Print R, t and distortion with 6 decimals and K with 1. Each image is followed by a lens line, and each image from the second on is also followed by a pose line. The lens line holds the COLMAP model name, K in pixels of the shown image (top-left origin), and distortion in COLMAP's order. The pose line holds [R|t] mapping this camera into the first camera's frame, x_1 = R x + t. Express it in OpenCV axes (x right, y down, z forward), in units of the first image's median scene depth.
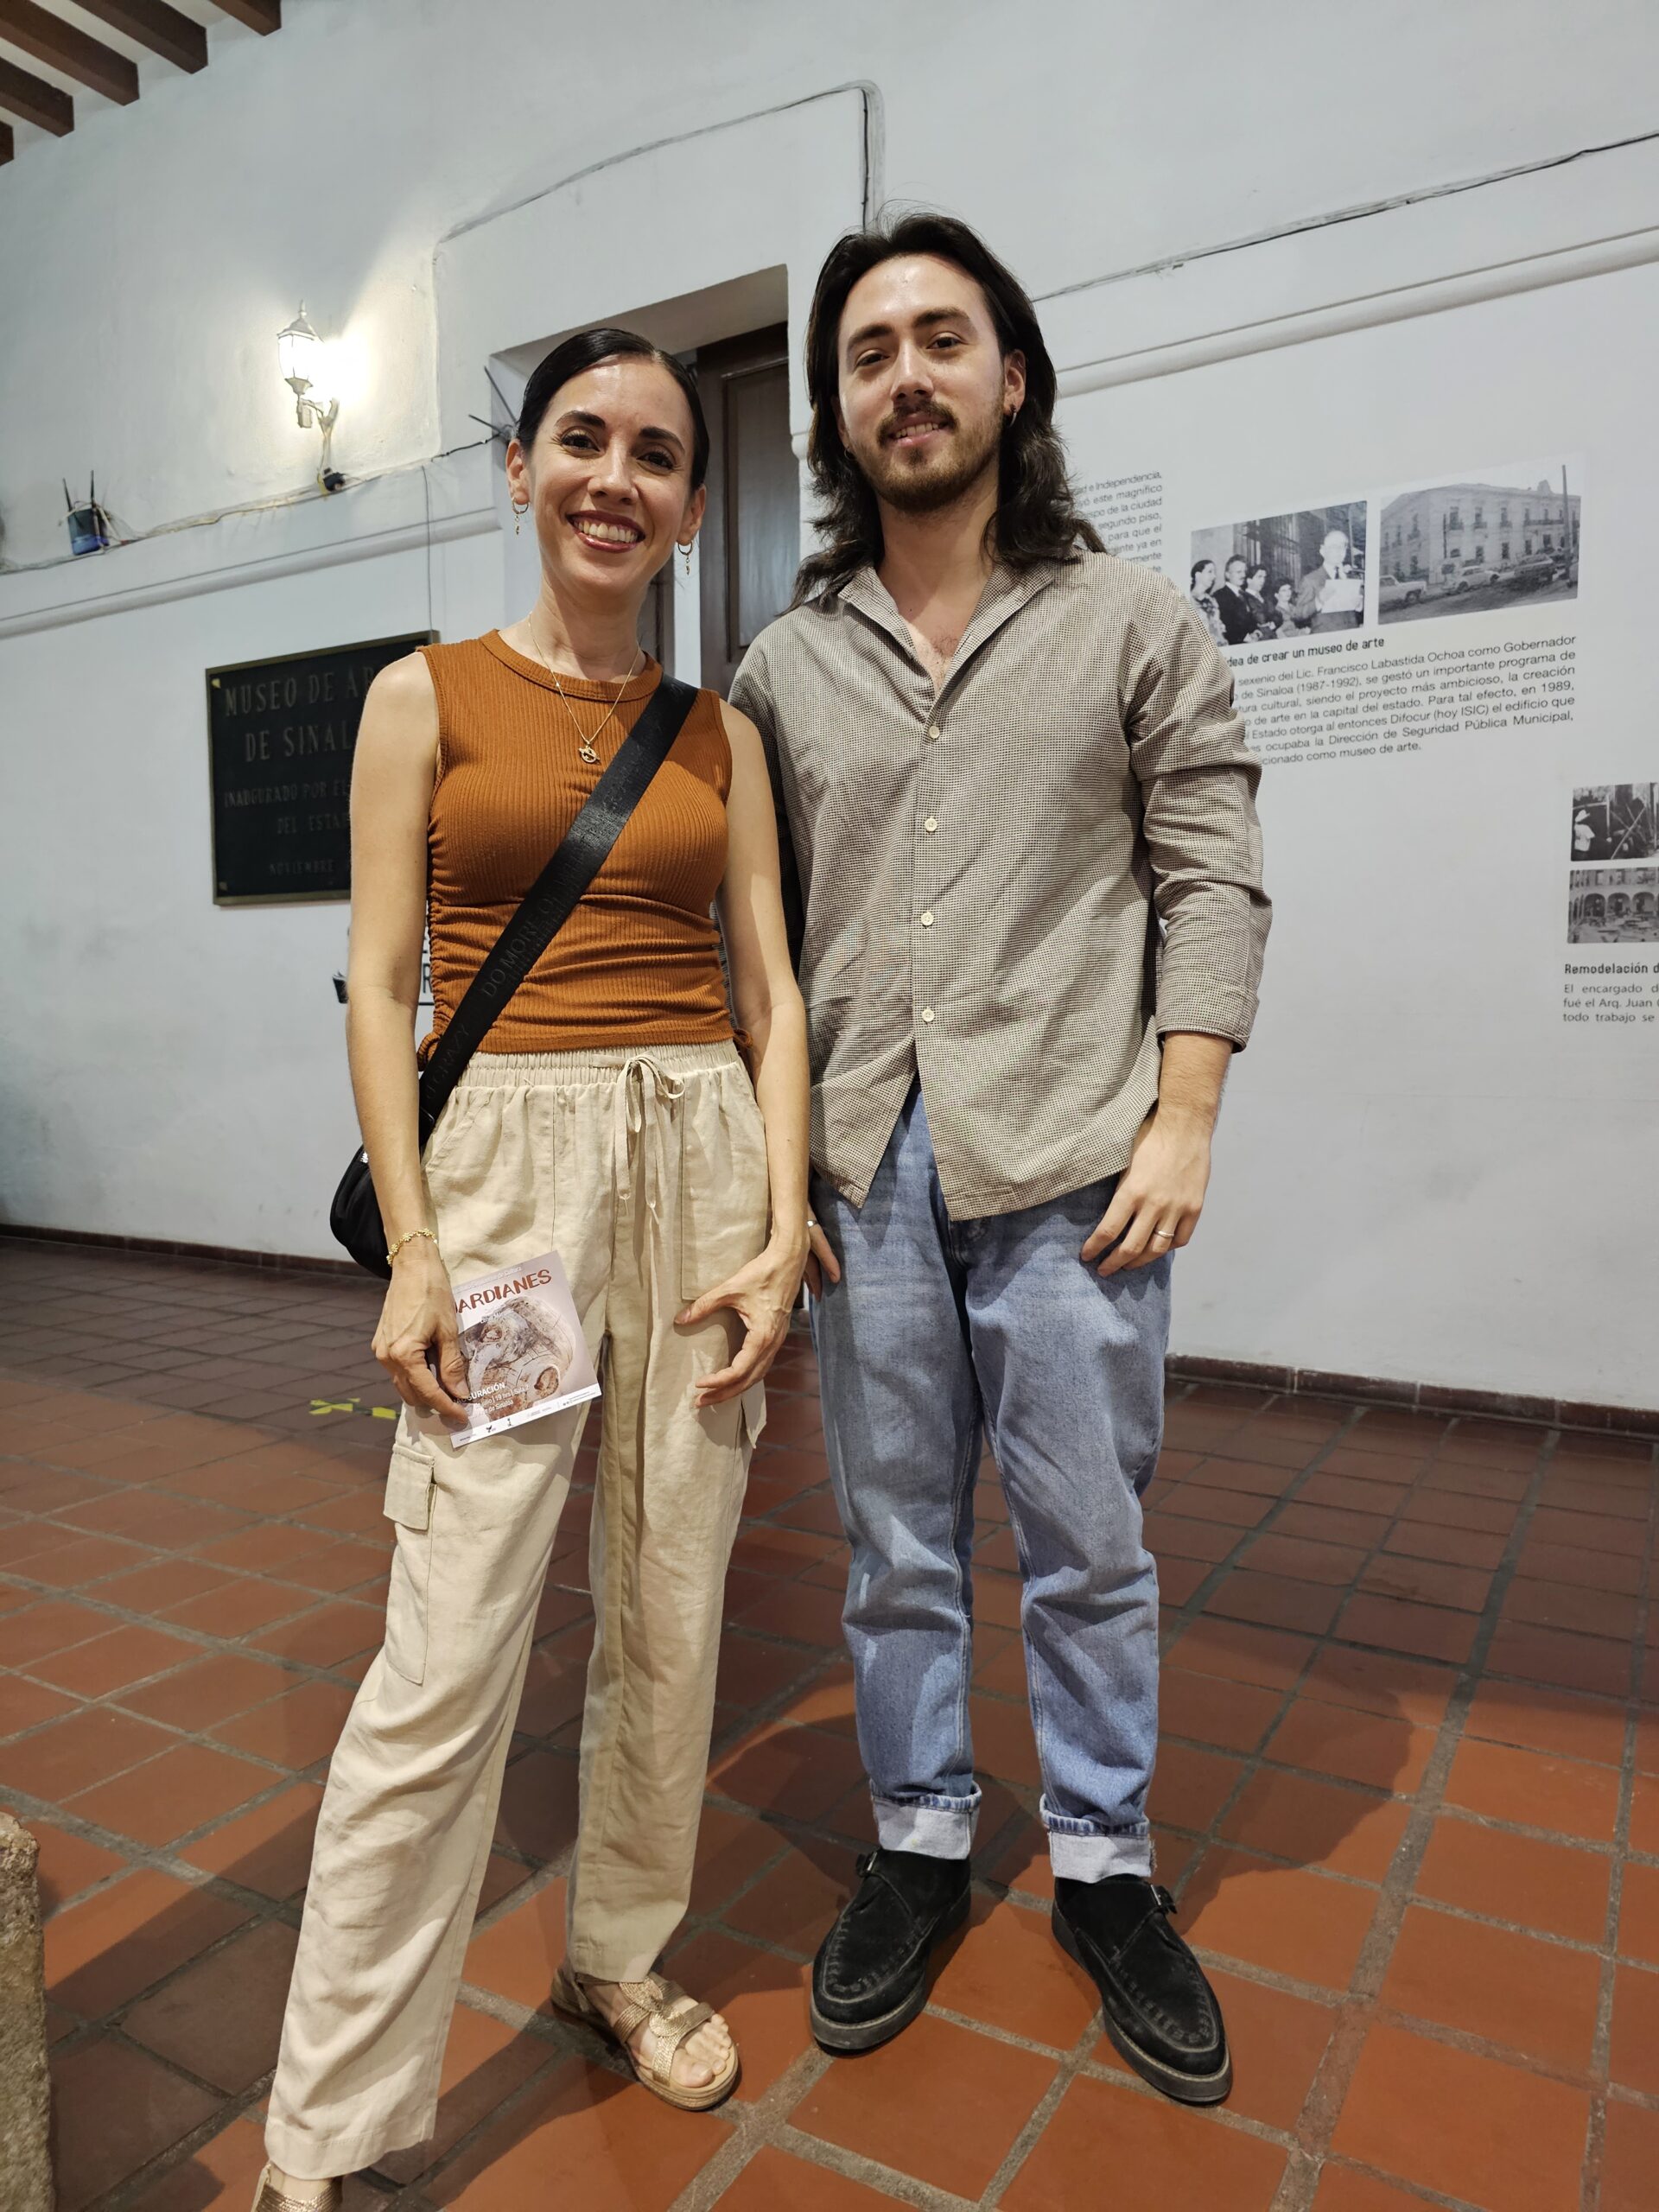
lens RADIAL K [[1520.6, 0, 829.7], [0, 1520.6, 1116.1], [0, 0, 1]] dist [0.035870, -0.028794]
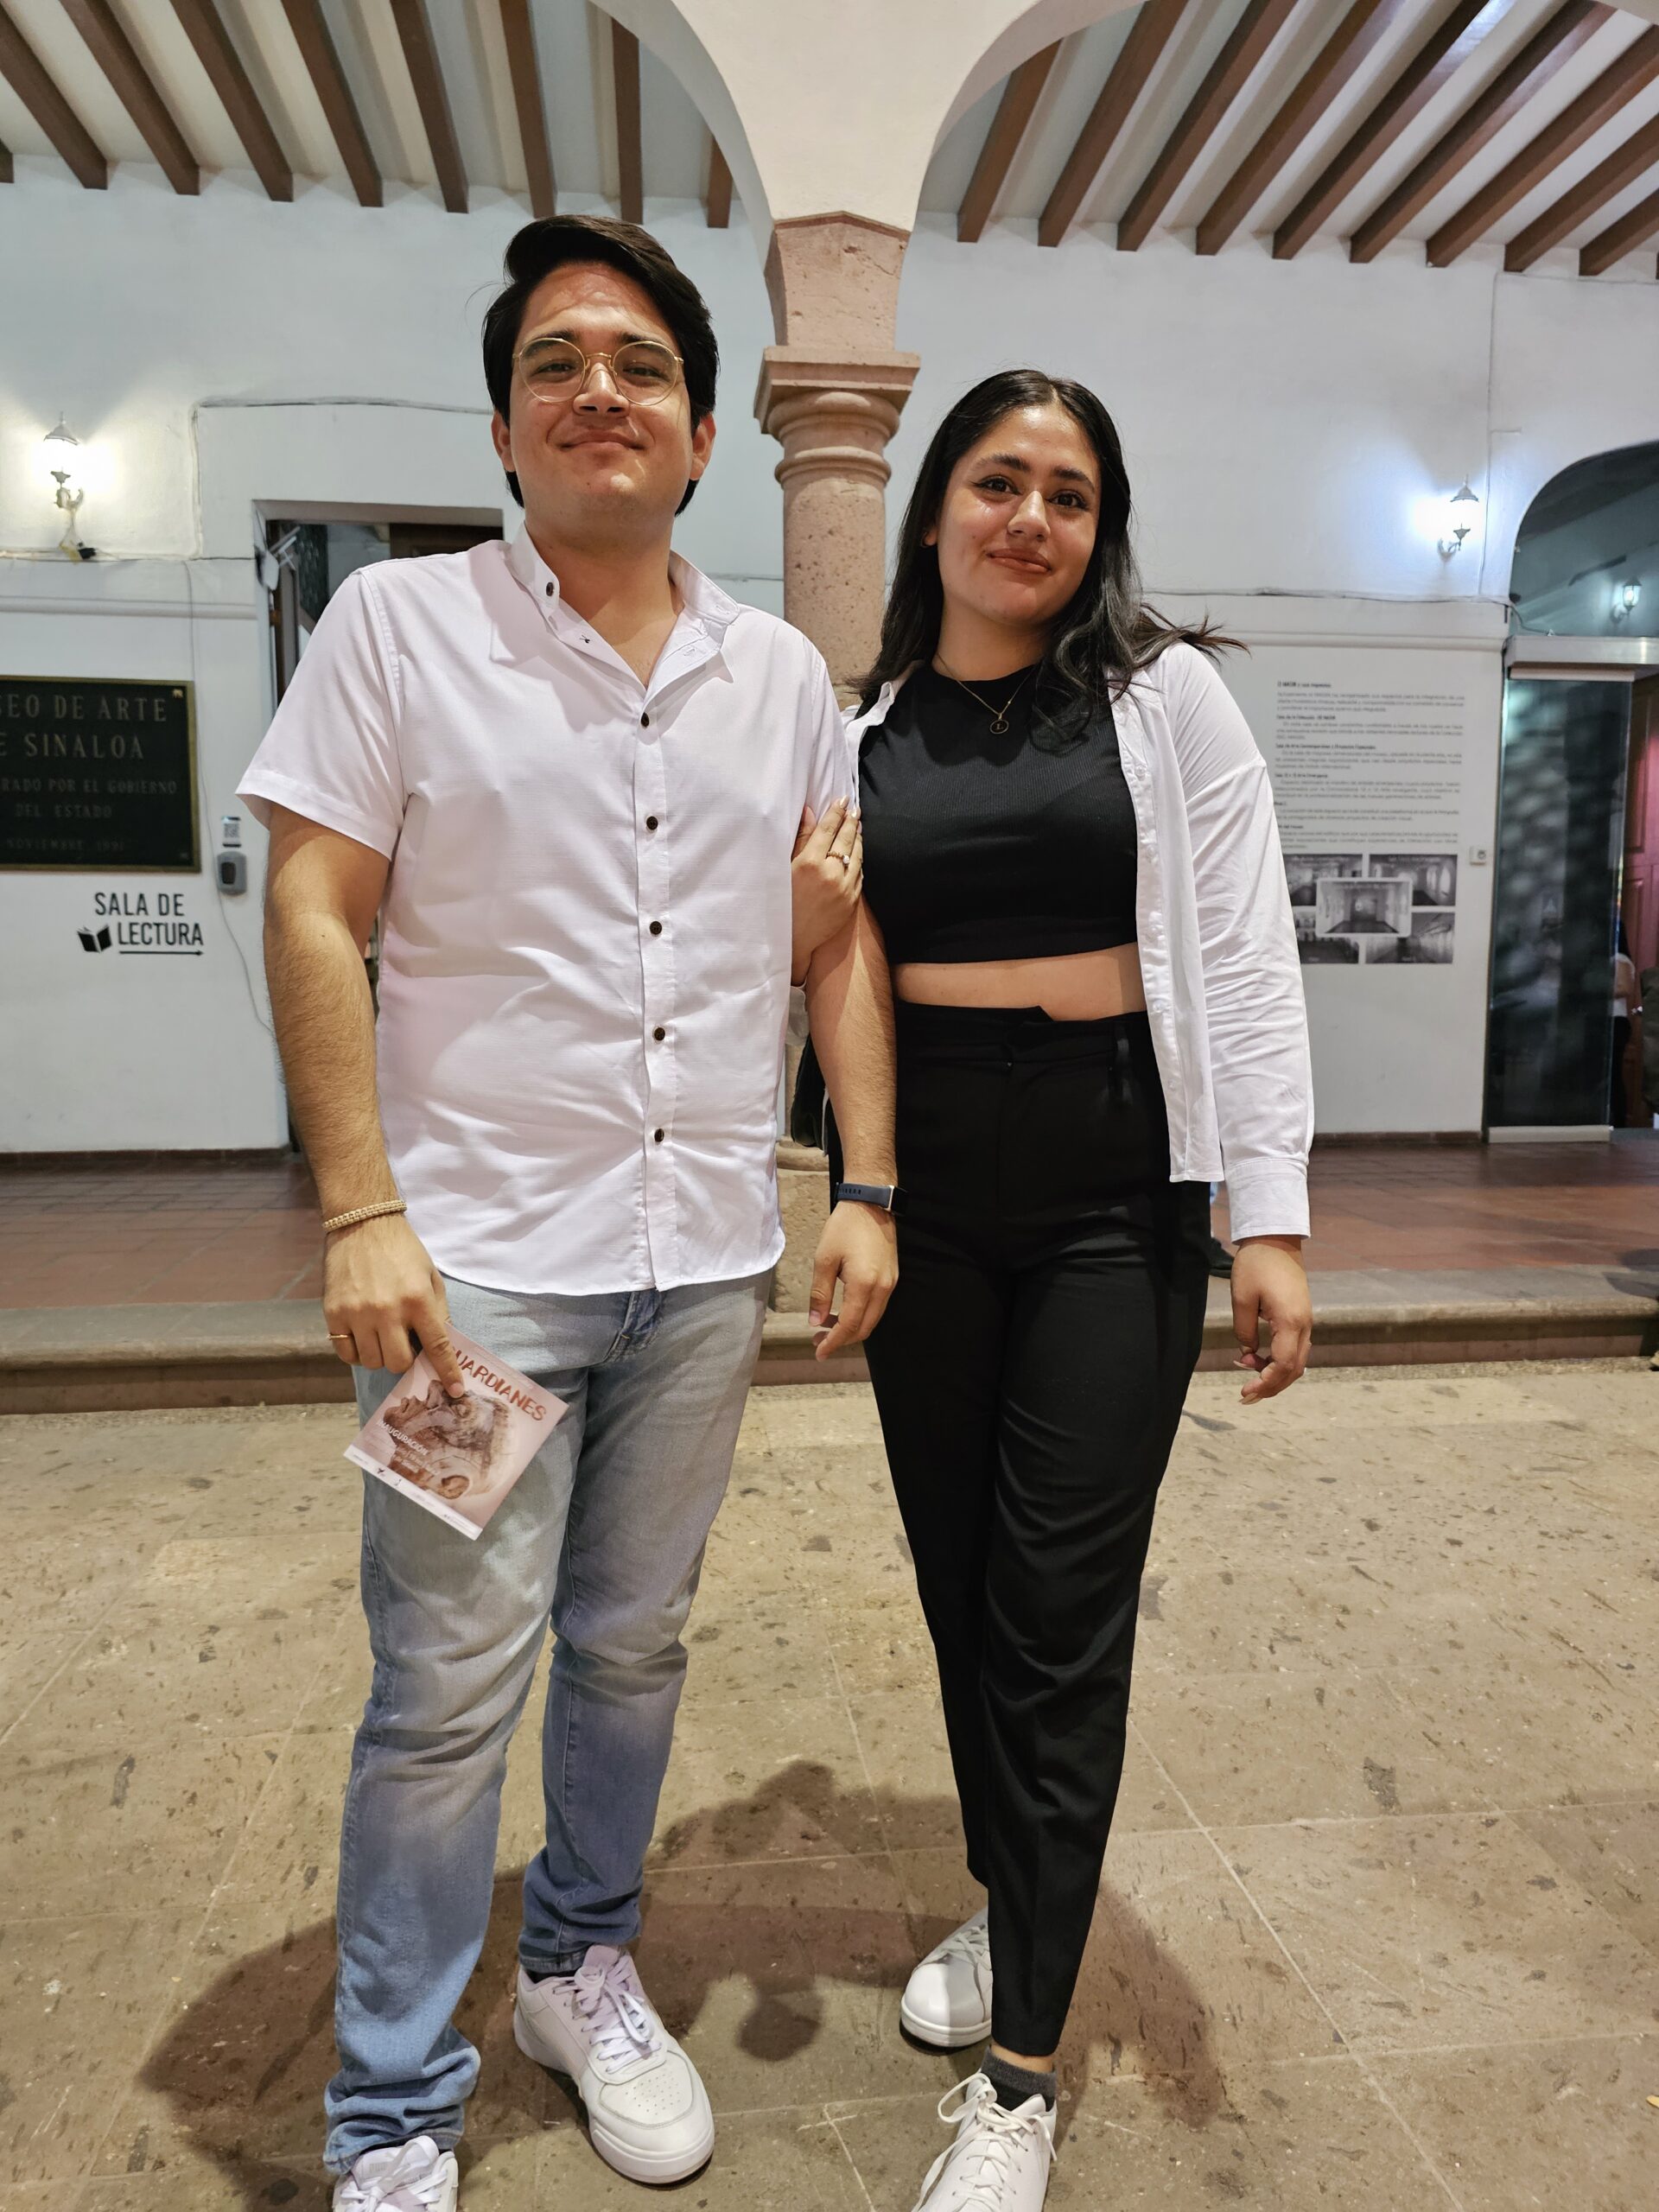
lens RADIAL K [[1520.6, 0, 838.3], [0, 1520.6, 1114.5], [0, 0, 1]] dist [0.035870, -0.028794]
pose [[0.791724, -0.057607, 0.608156, -0.614081], [0.043197, 0.998331, 0.038330, 0.041625], [-0.609349, -0.004076, 0.792891, -0.418591]]
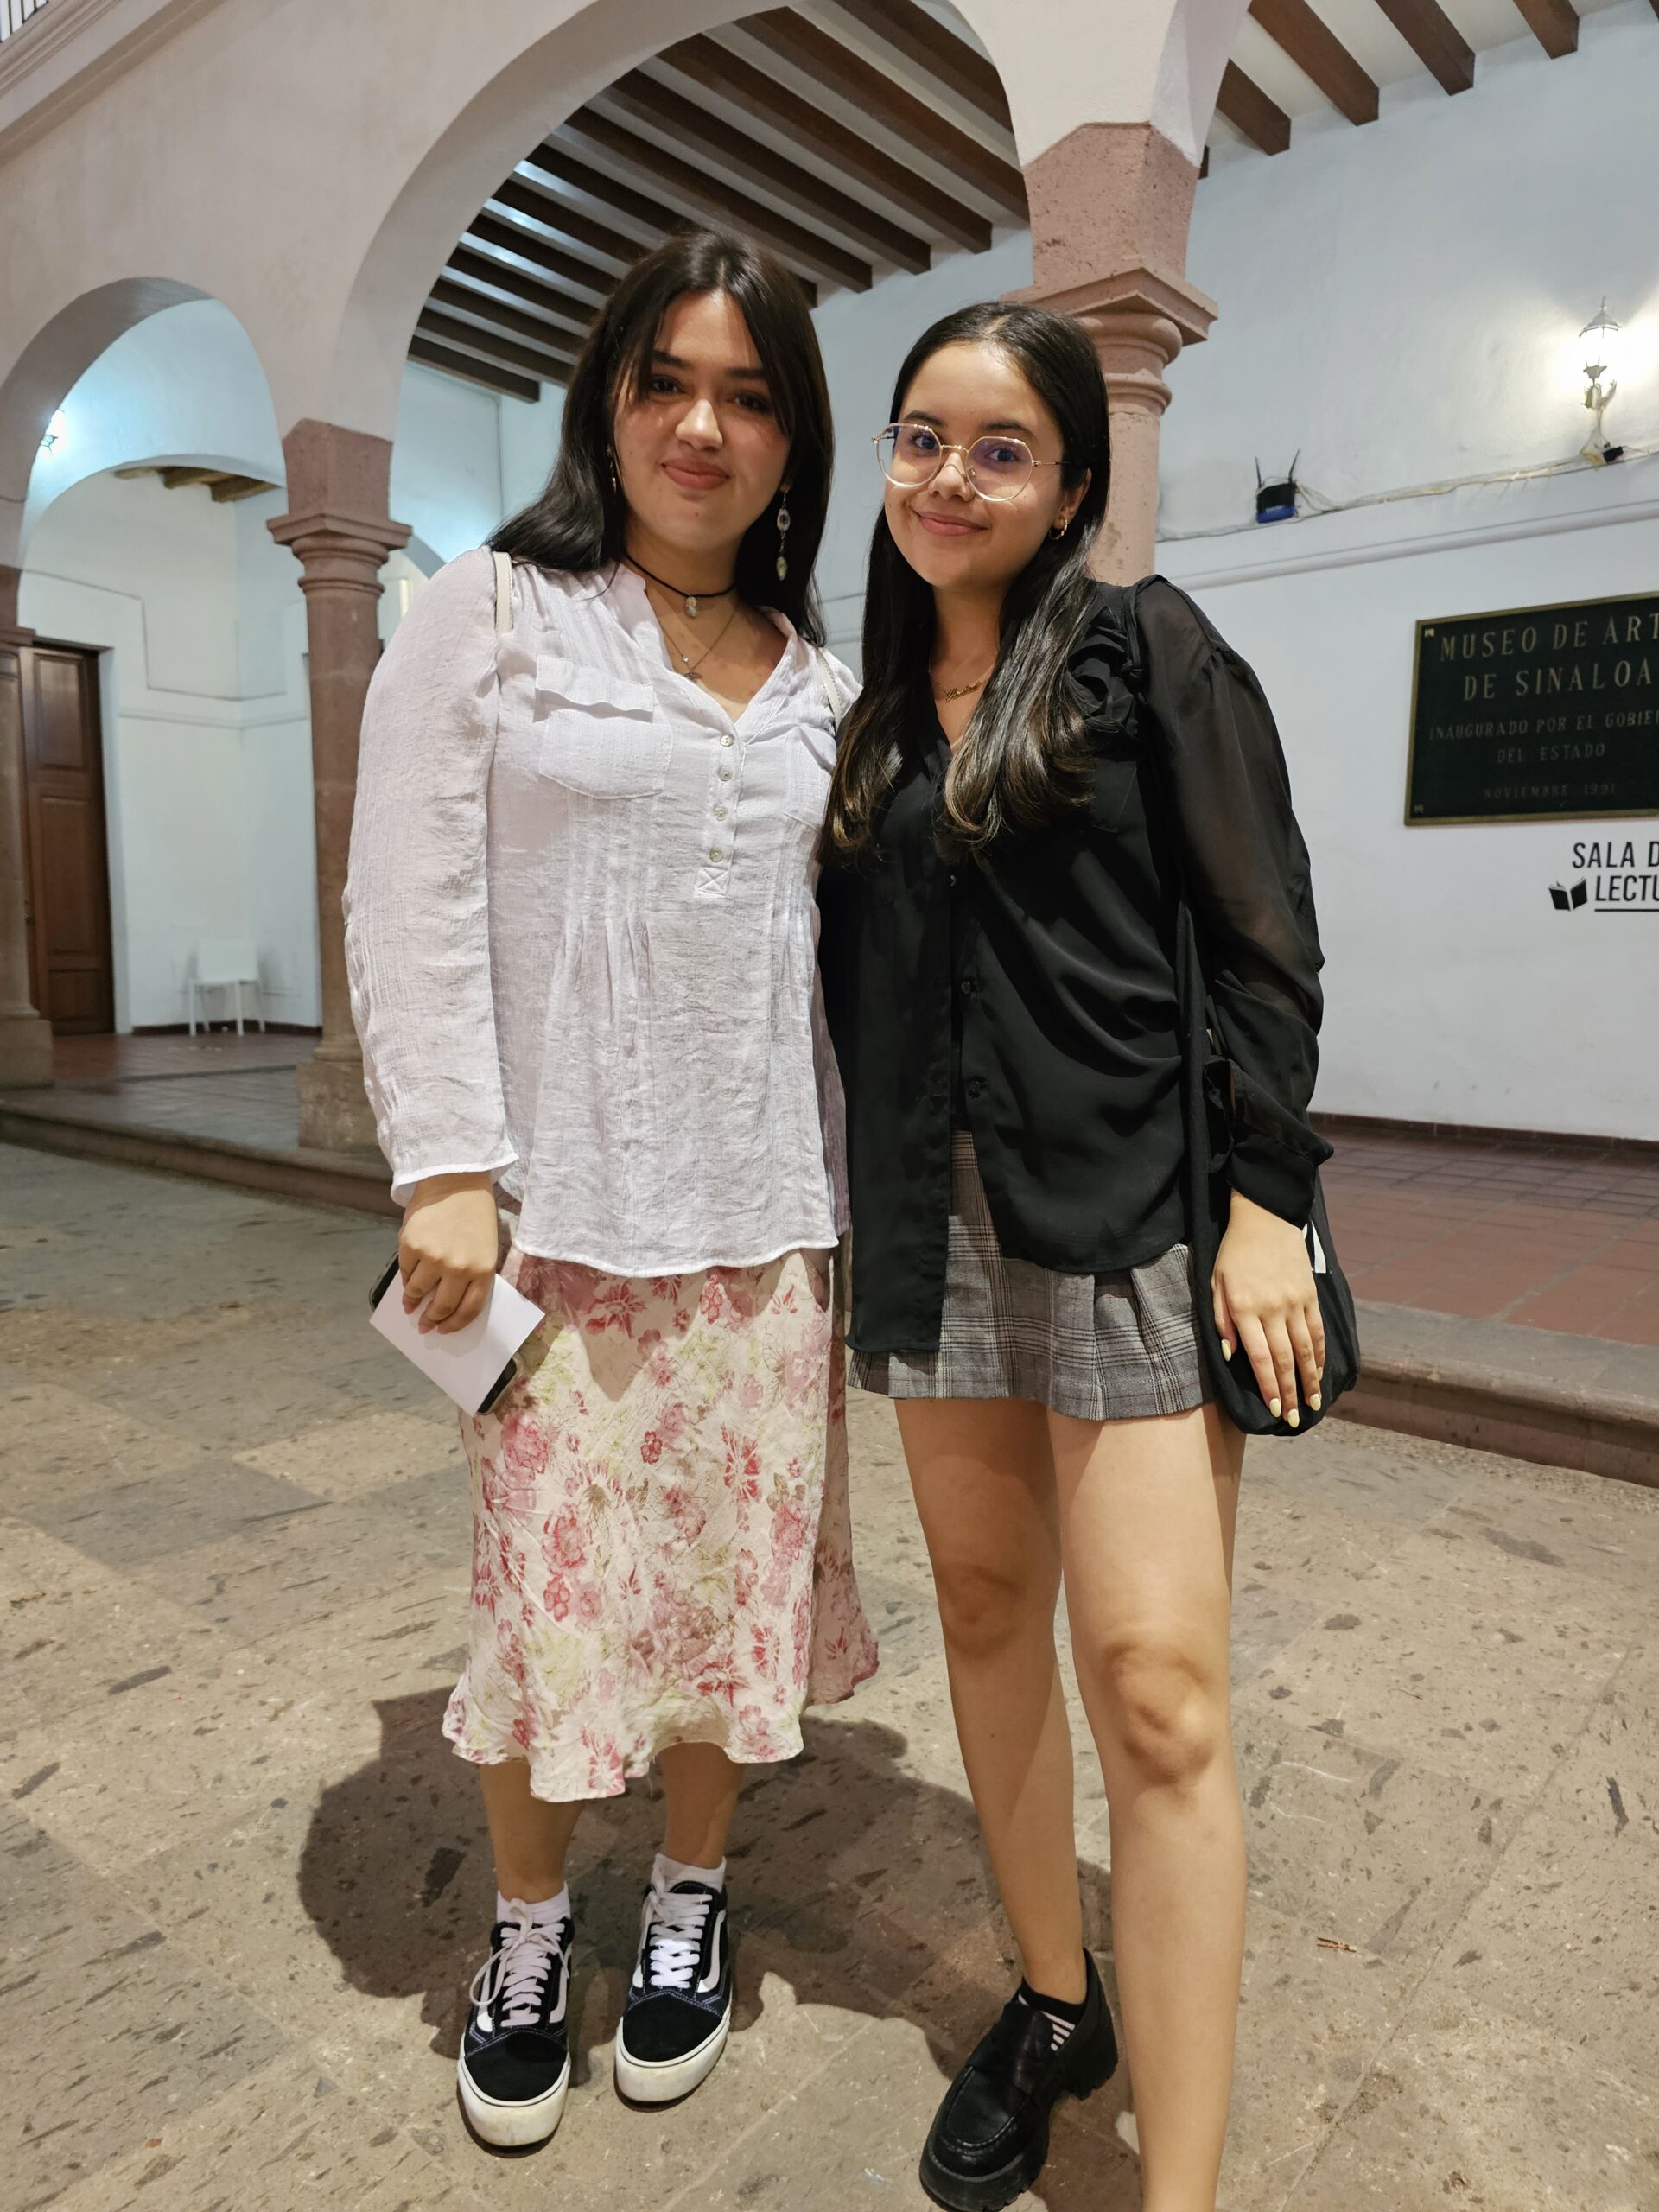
lens RADIAL K [[1520.6, 0, 825.8], [0, 1520.6, 1107.2], [0, 0, 1]] dist [0.035870, -0.028794]
pose [[0.987981, 0.025571, -0.152448, -0.689206], [-0.018368, 0.998656, 0.048472, 0.029914], [0.153483, -0.045090, 0.987122, -0.243334]]
